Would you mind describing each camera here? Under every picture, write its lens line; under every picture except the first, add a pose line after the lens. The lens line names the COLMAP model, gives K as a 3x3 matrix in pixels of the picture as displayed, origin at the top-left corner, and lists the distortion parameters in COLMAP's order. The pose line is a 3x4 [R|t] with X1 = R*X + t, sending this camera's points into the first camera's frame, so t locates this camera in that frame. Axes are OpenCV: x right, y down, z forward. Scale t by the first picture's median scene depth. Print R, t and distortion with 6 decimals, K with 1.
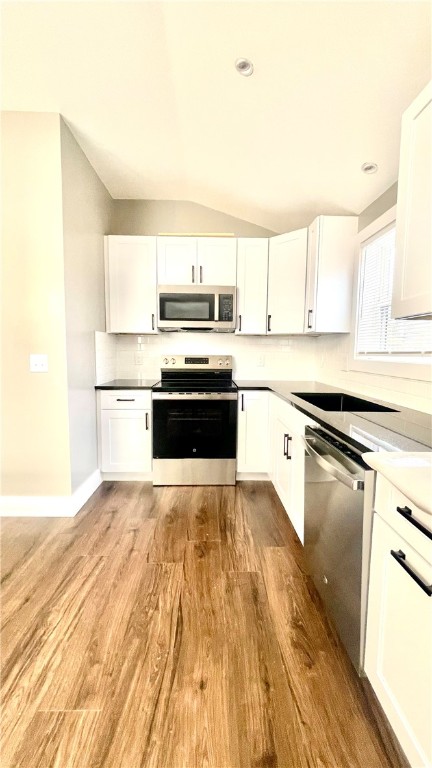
lens RADIAL K [[305.9, 0, 216.9], [0, 305.9, 378.7], [0, 0, 1]] dist [-0.000064, 0.000107]
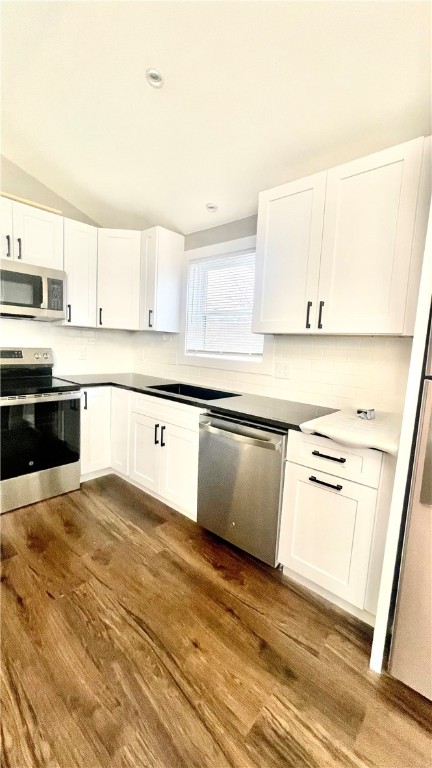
lens RADIAL K [[305.7, 0, 208.7], [0, 305.7, 379.6], [0, 0, 1]] dist [-0.009939, 0.000236]
pose [[0.688627, -0.061070, 0.722539, -0.368646], [0.021502, 0.997729, 0.063836, -0.042184], [-0.724797, -0.028423, 0.688376, 0.088203]]
